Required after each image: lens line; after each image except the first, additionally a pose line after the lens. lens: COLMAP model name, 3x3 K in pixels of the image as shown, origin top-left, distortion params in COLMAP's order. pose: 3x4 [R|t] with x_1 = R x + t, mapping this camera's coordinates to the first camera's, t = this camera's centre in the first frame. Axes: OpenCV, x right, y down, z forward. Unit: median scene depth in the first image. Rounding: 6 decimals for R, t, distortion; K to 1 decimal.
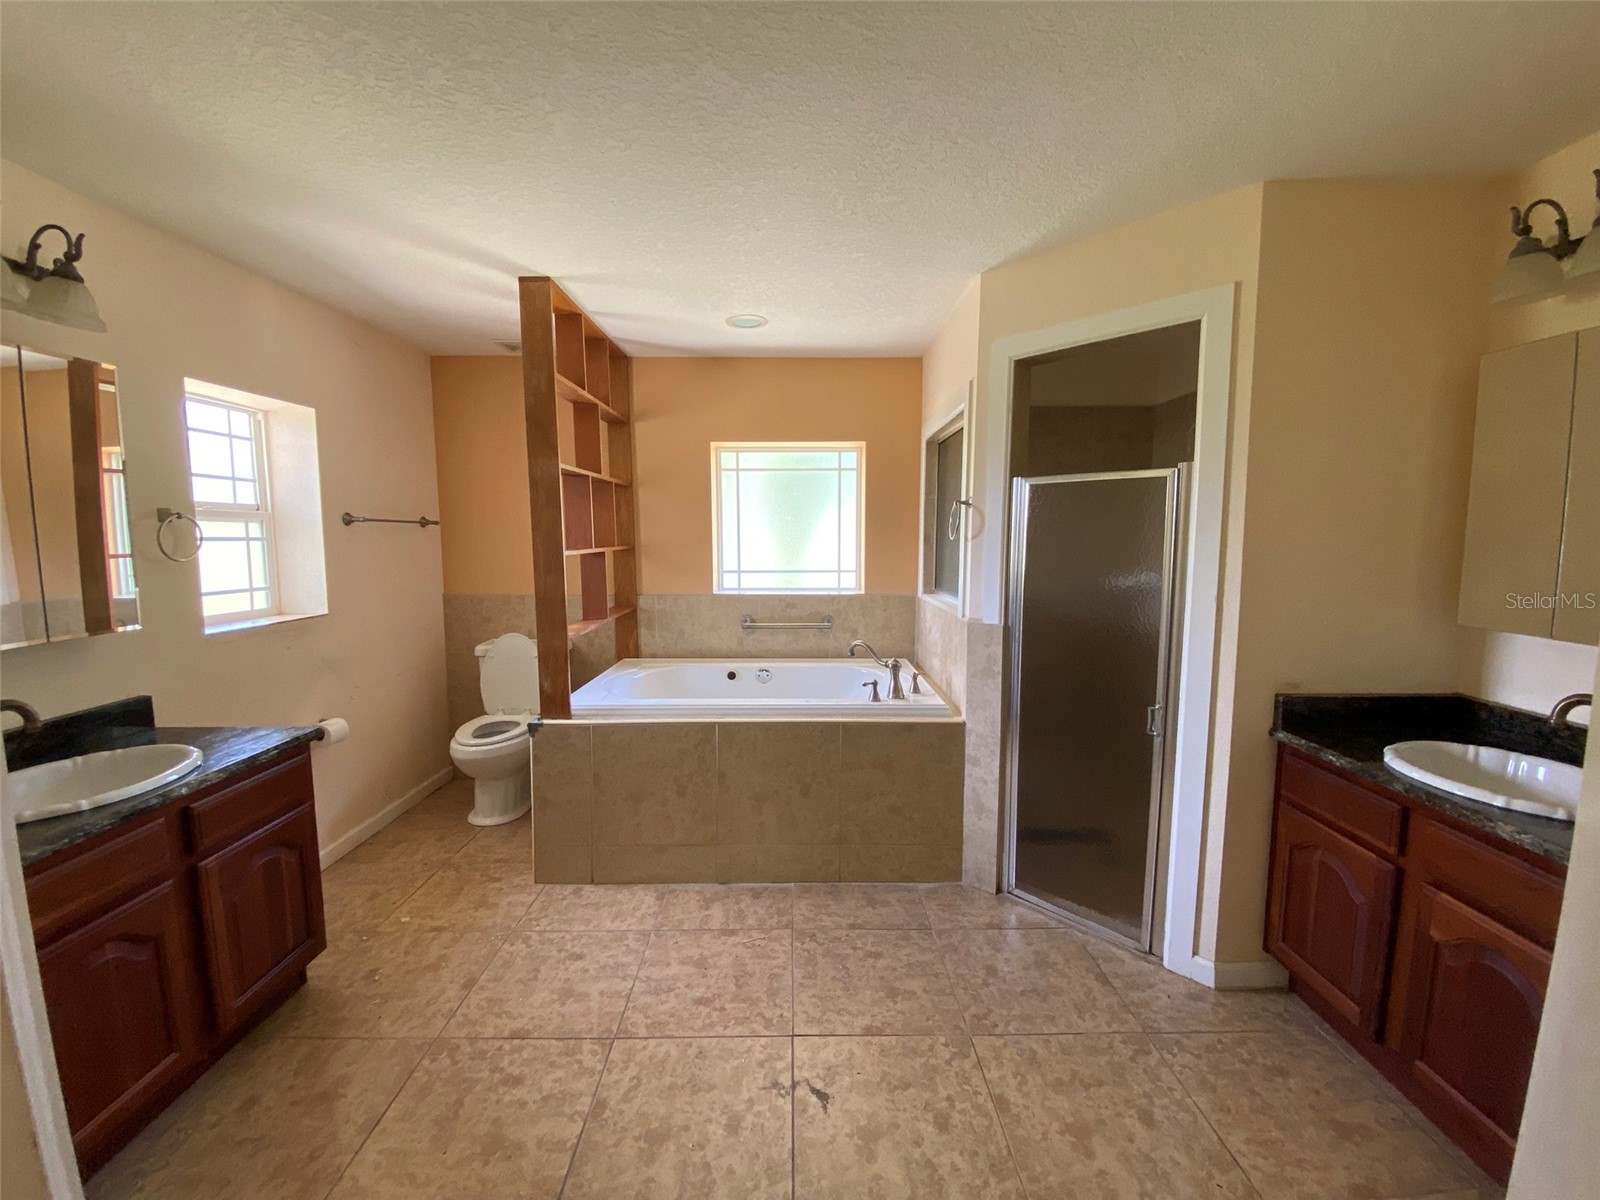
lens RADIAL K [[648.4, 0, 800.8], [0, 648.4, 590.7], [0, 0, 1]] dist [0.016831, -0.018288]
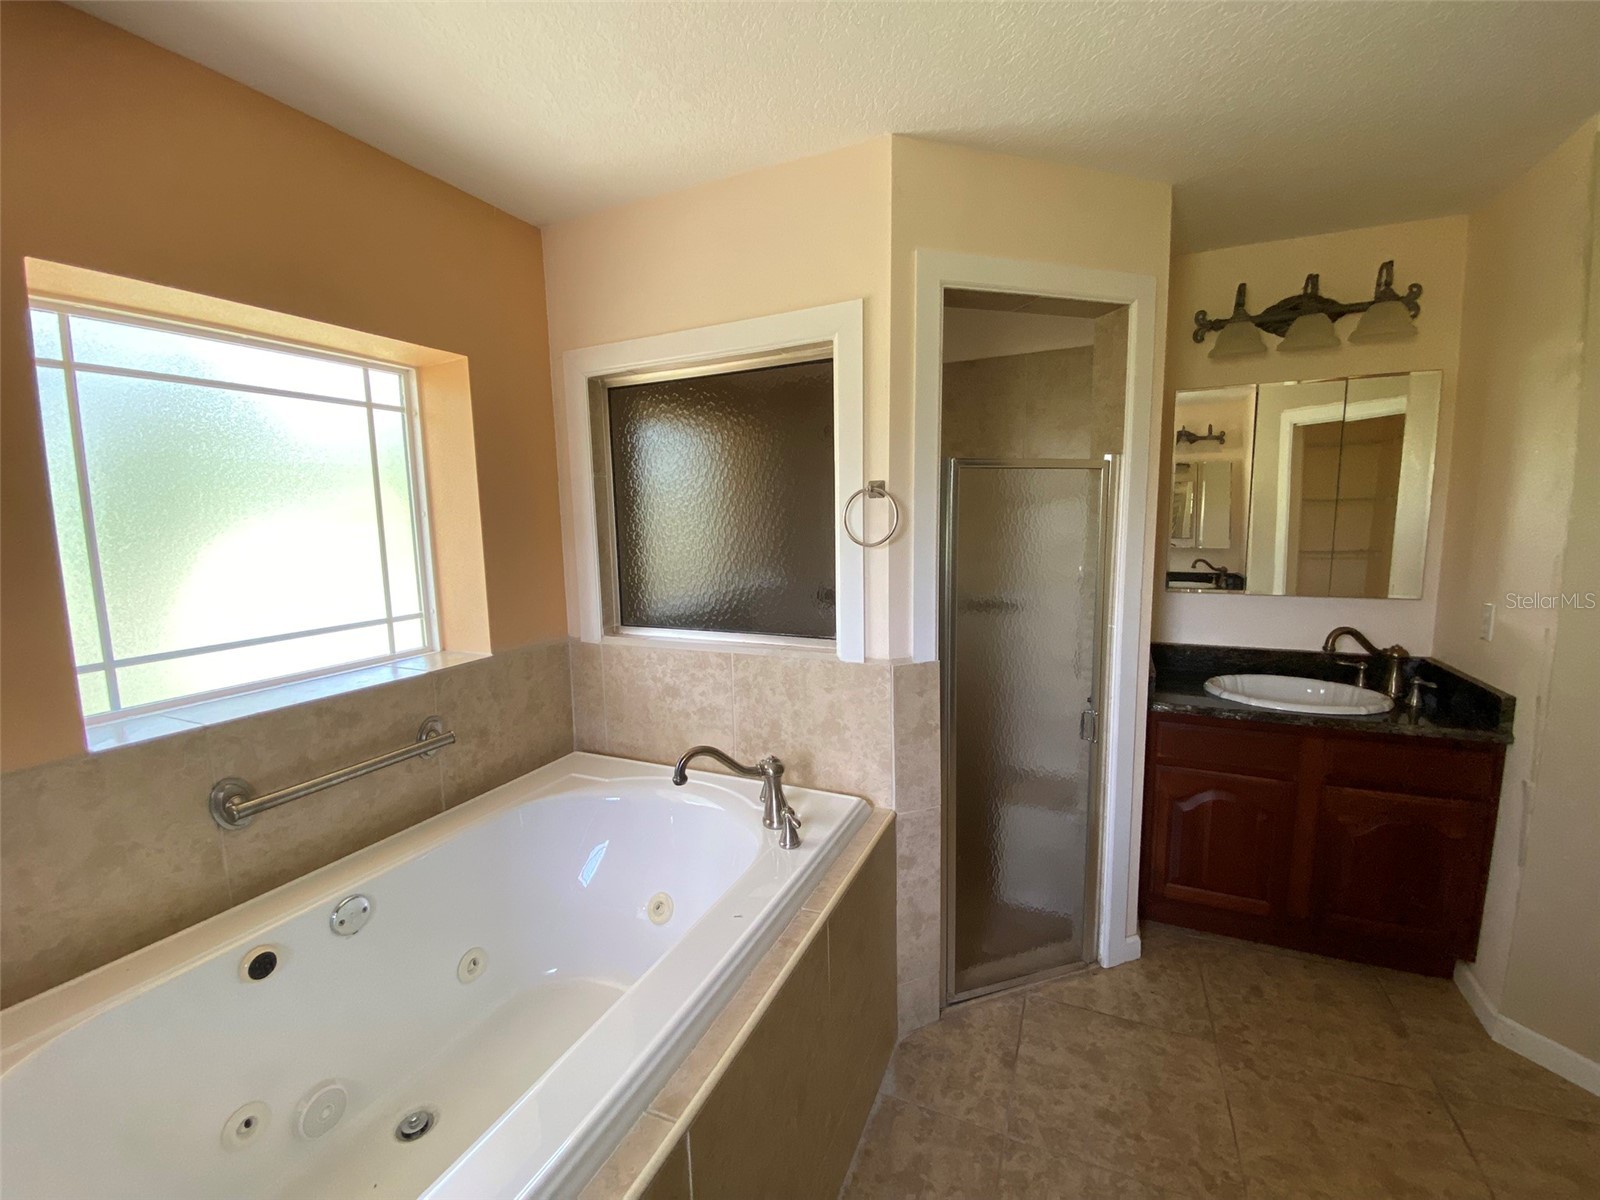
lens RADIAL K [[648.4, 0, 797.4], [0, 648.4, 594.8], [0, 0, 1]] dist [0.016831, -0.018288]
pose [[0.420976, -0.115129, 0.899736, -0.377430], [0.098524, 0.991848, 0.080817, -0.089294], [-0.901705, 0.054623, 0.428887, 0.791262]]
